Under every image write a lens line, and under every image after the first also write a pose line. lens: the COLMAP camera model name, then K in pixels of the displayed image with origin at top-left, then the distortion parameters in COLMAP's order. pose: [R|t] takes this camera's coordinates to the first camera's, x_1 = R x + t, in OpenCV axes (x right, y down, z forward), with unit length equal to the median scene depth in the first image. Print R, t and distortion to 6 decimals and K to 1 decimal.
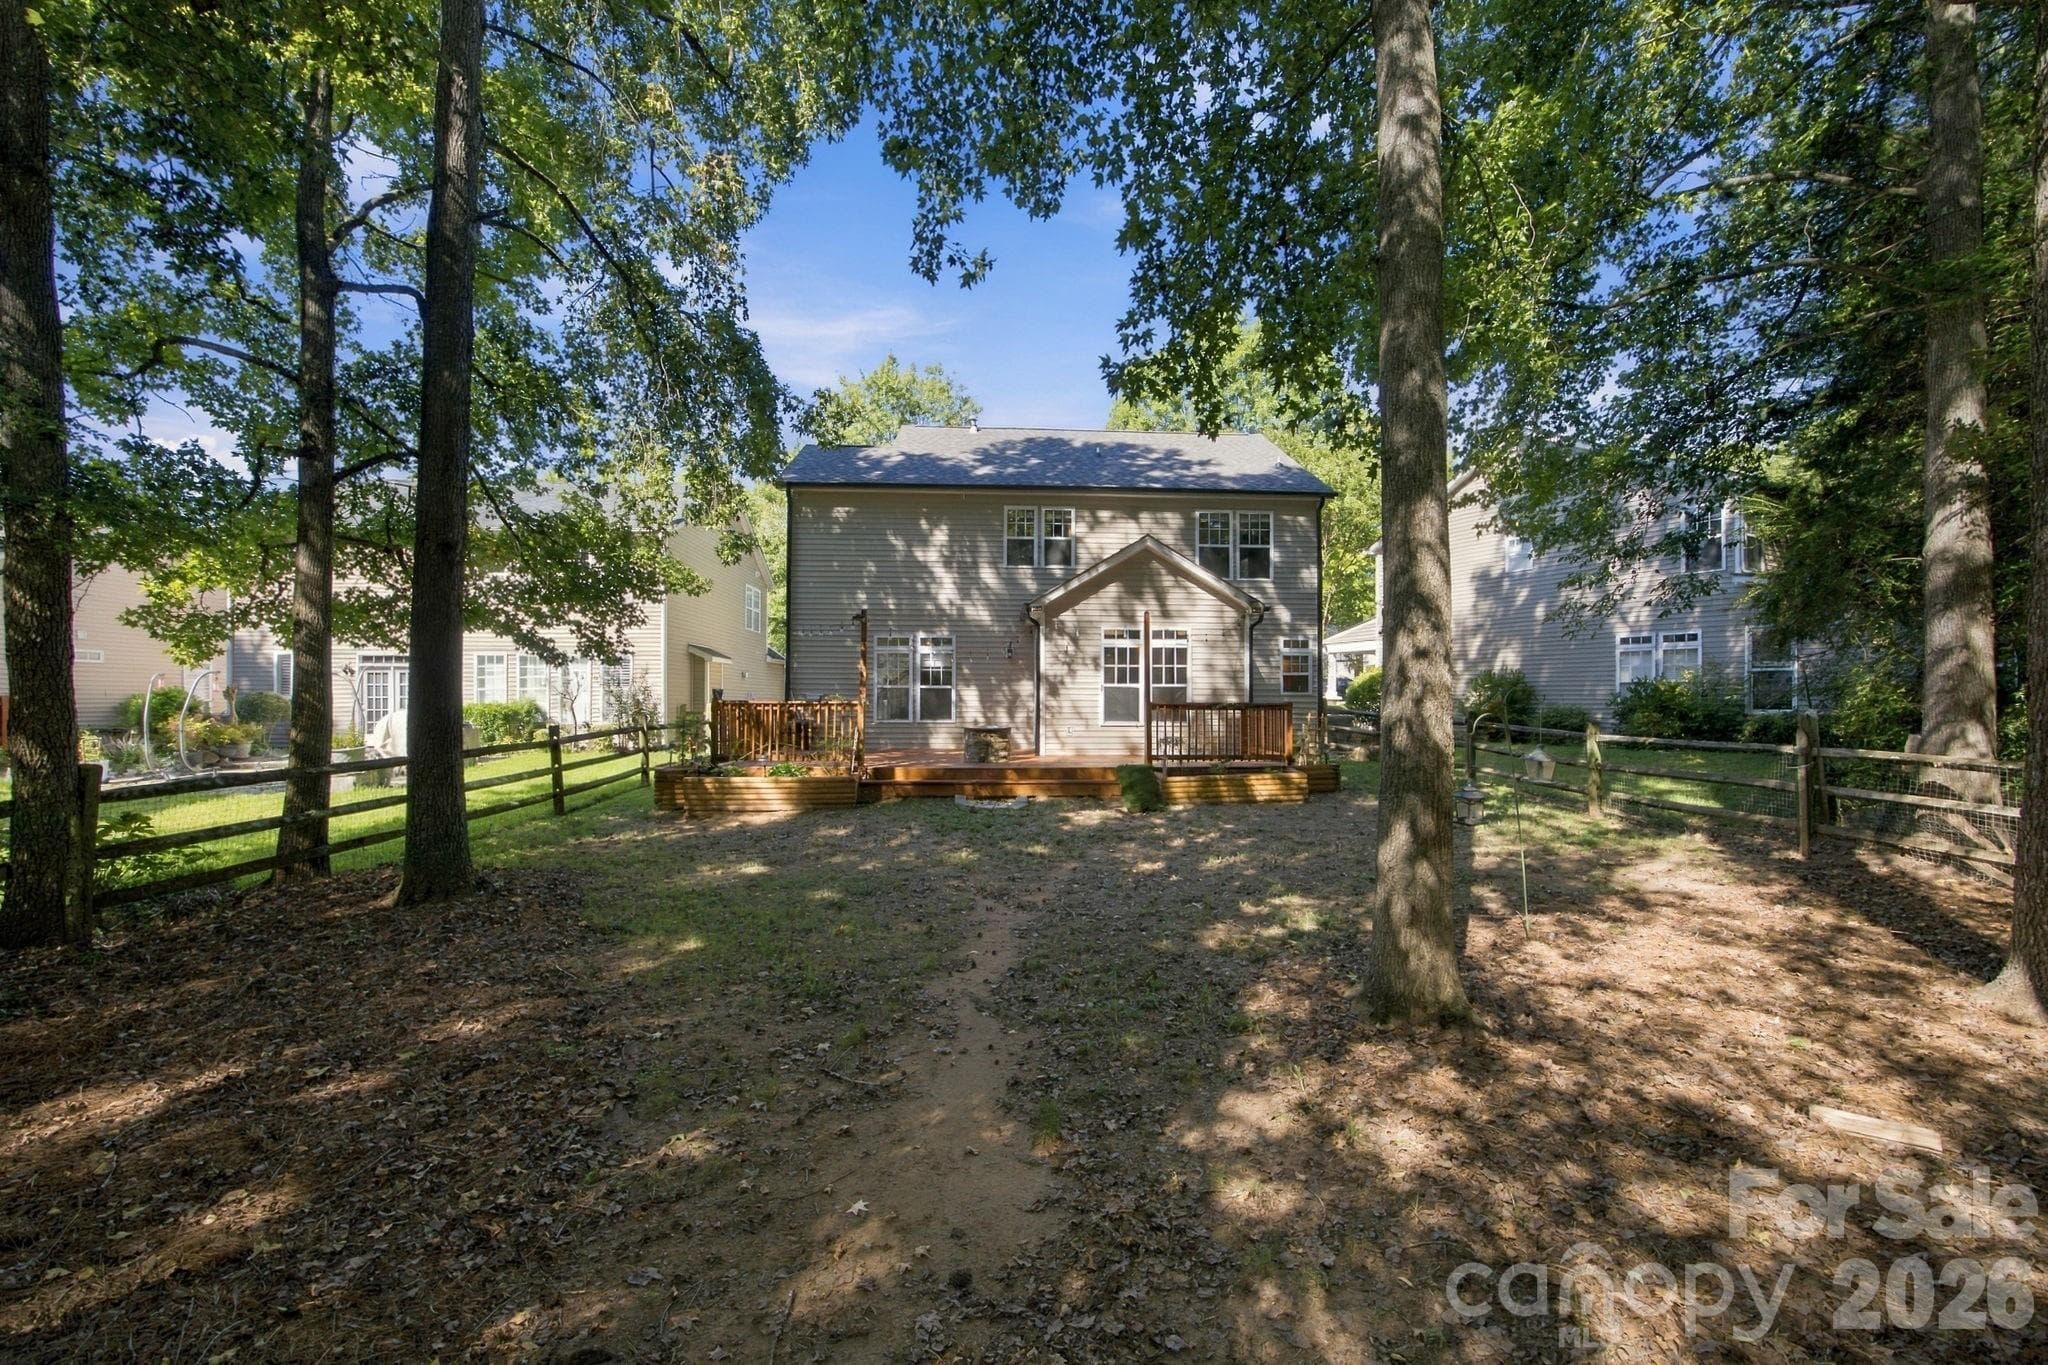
lens RADIAL K [[795.5, 0, 1034.5], [0, 795.5, 679.4], [0, 0, 1]] dist [-0.023804, 0.007381]
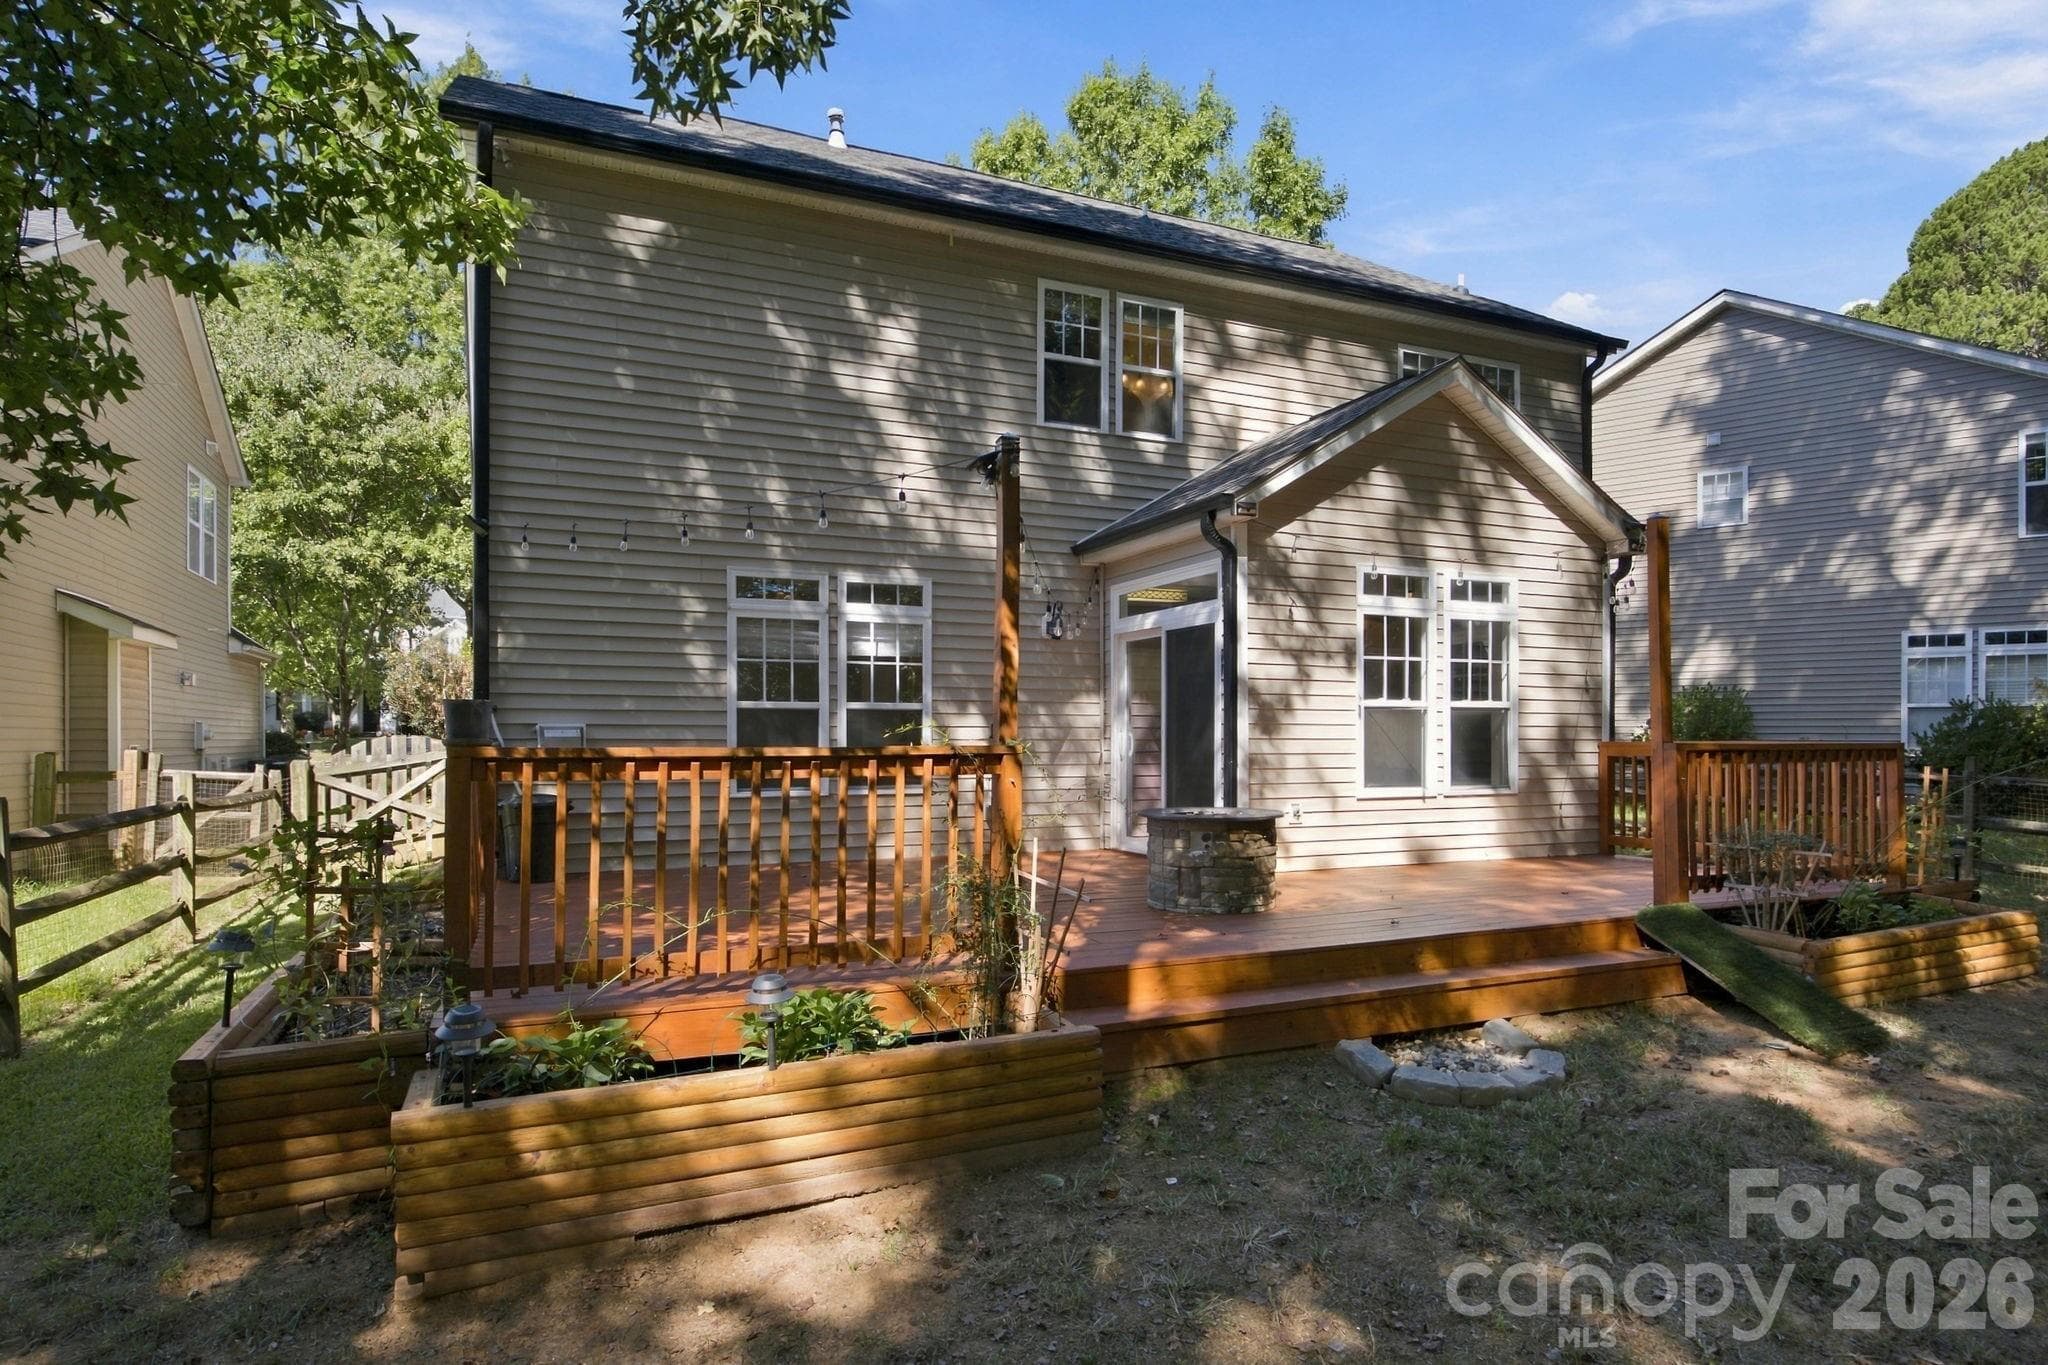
lens RADIAL K [[1130.4, 0, 1022.9], [0, 1130.4, 743.6], [0, 0, 1]] dist [-0.000168, -0.000380]
pose [[0.936944, -0.005274, 0.349440, -0.291897], [-0.006608, 0.999440, 0.032801, 0.009953], [-0.349418, -0.033042, 0.936384, 0.489104]]
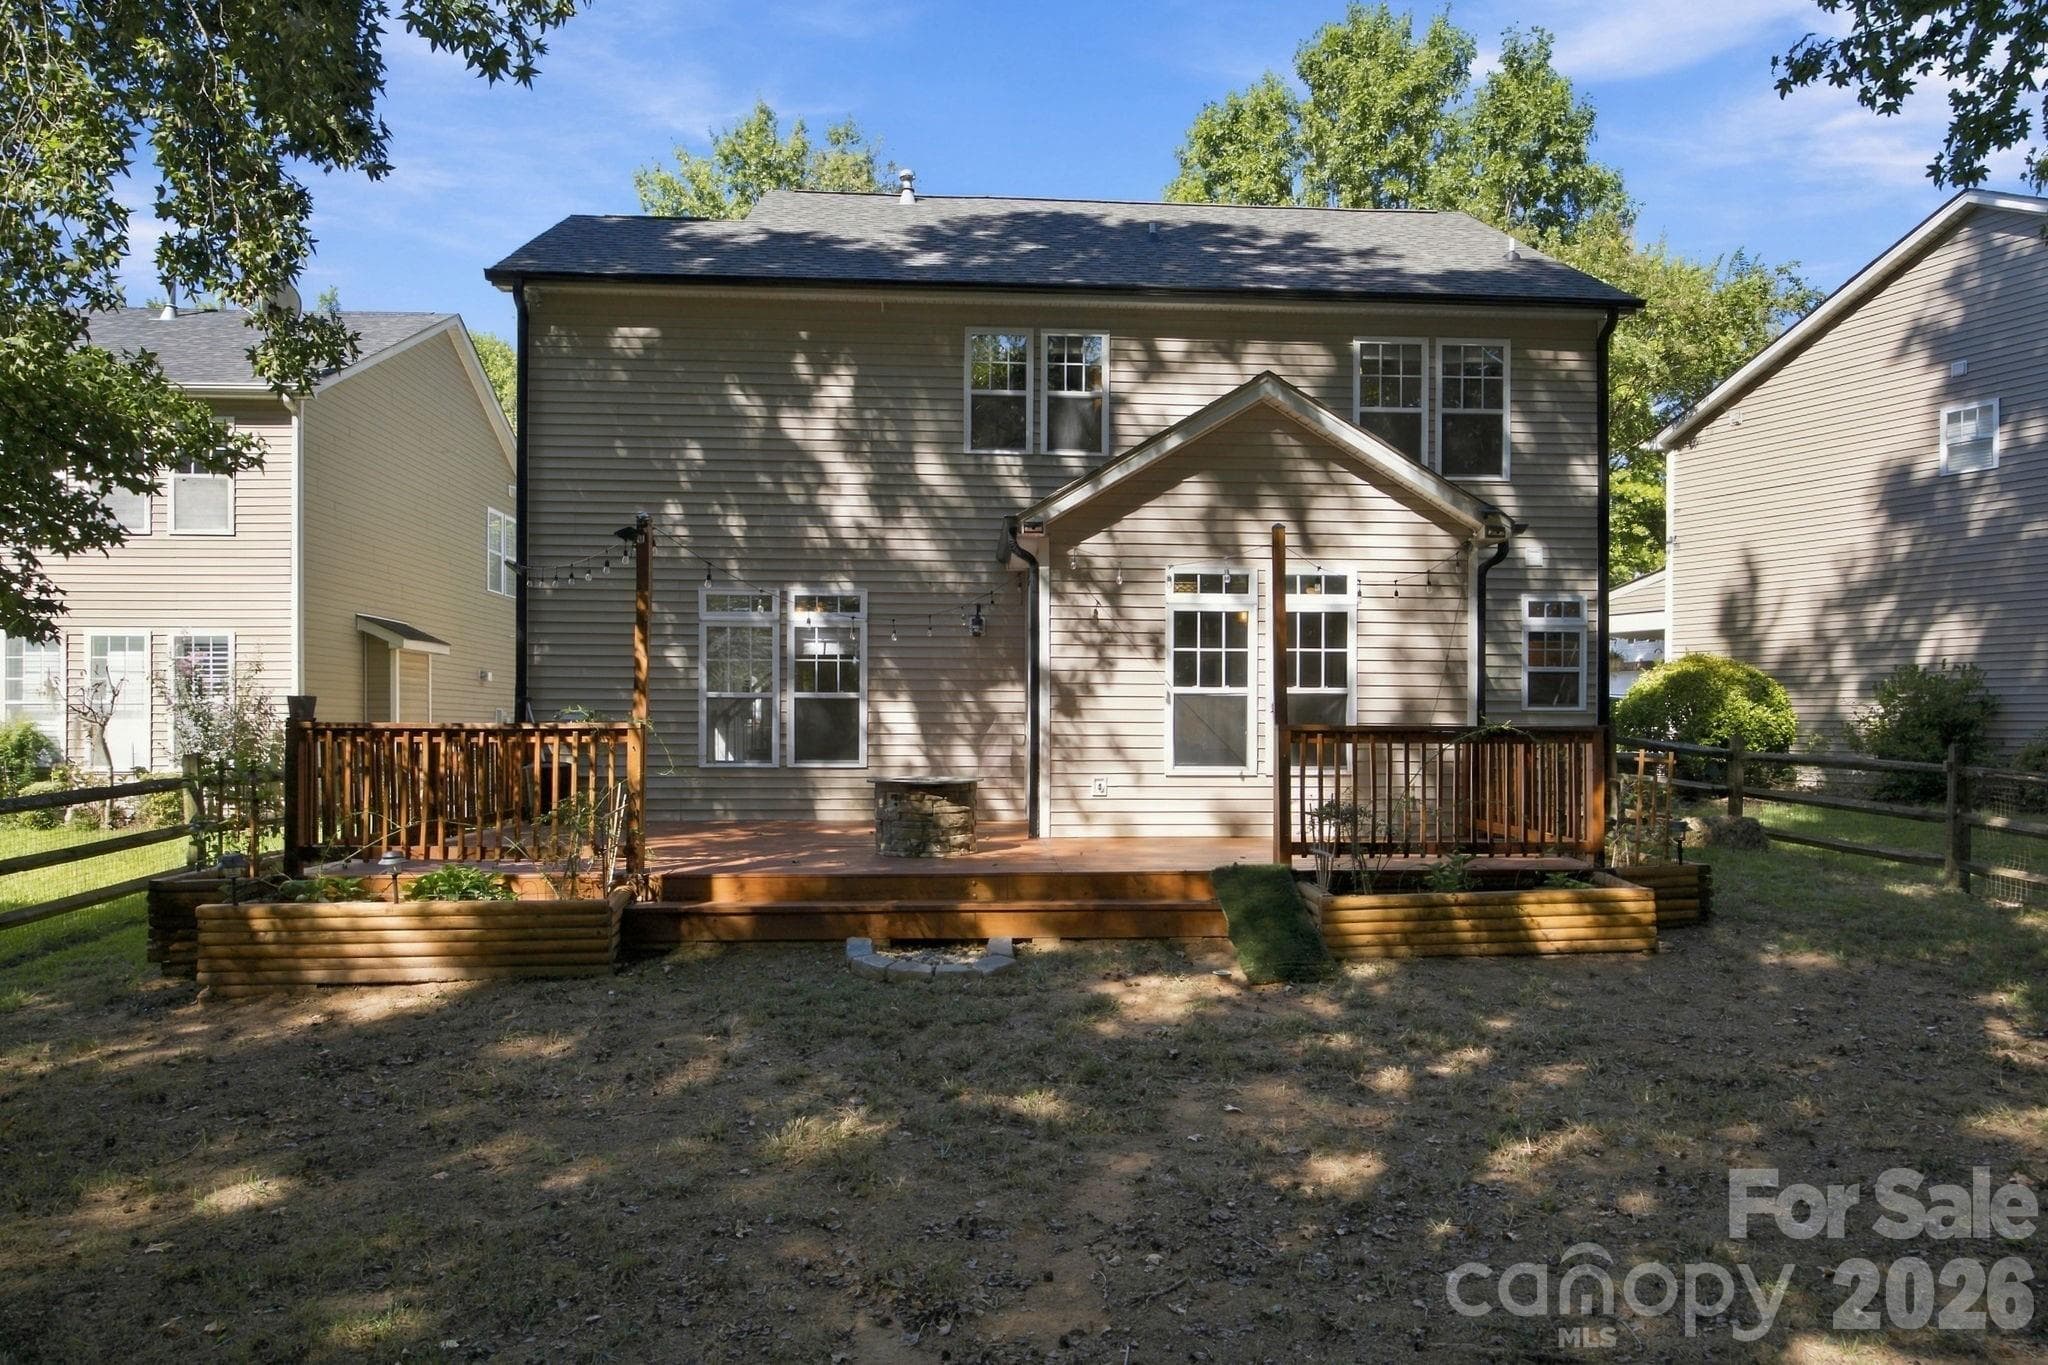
lens RADIAL K [[1246.3, 0, 1029.7], [0, 1246.3, 741.1], [0, 0, 1]] dist [-0.003134, 0.000260]
pose [[0.999990, -0.000059, 0.004558, -0.002295], [-0.000121, 0.999217, 0.039561, 0.007804], [-0.004557, -0.039561, 0.999207, 0.249360]]
